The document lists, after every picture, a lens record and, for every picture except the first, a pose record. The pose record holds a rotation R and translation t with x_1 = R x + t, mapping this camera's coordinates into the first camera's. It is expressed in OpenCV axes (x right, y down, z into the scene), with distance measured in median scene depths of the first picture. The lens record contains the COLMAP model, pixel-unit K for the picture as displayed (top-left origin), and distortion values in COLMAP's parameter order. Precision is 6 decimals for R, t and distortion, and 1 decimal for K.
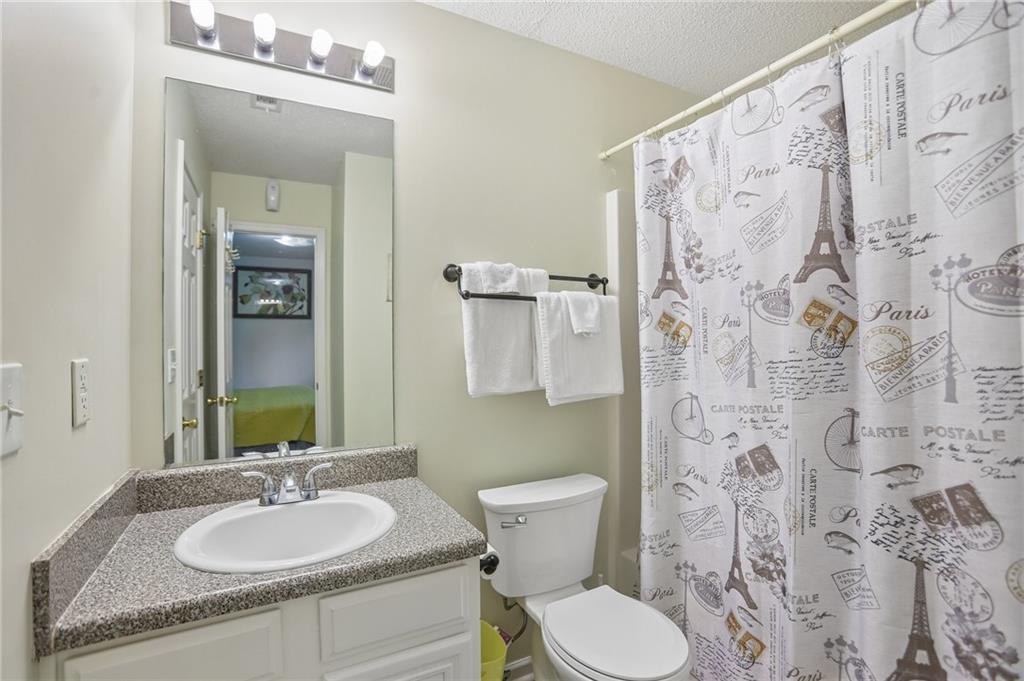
lens RADIAL K [[477.0, 0, 512.3], [0, 477.0, 339.6], [0, 0, 1]] dist [-0.009619, 0.000016]
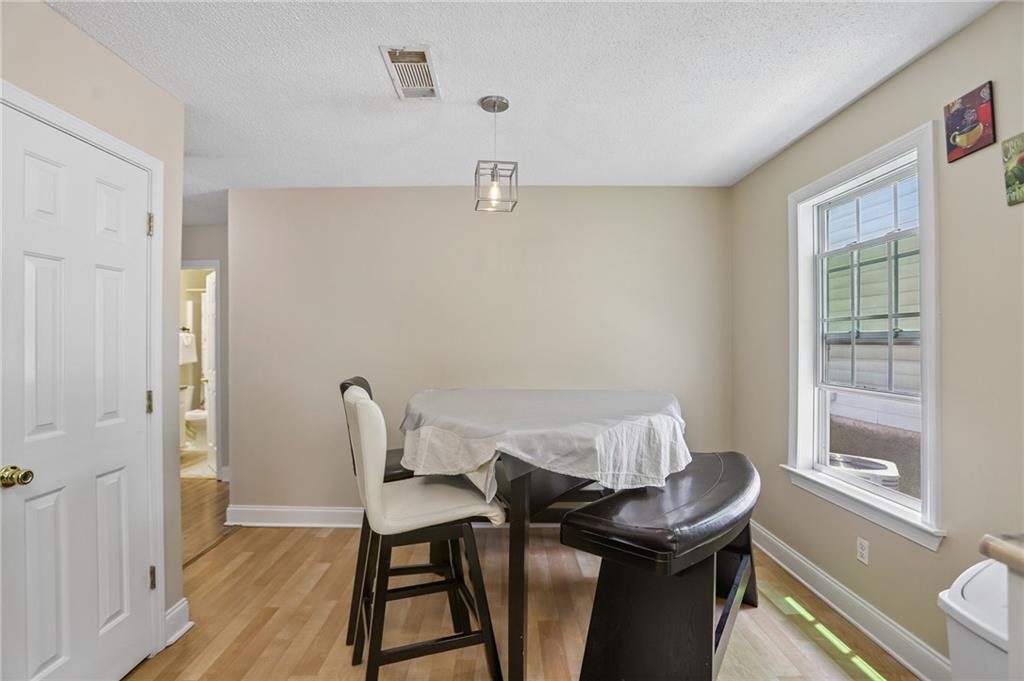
lens RADIAL K [[477.0, 0, 511.1], [0, 477.0, 343.2], [0, 0, 1]] dist [-0.009619, 0.000016]
pose [[0.444068, 0.001013, 0.895992, -0.332880], [-0.007973, 0.999964, 0.002822, -0.009551], [-0.895957, -0.008397, 0.444061, -0.469397]]
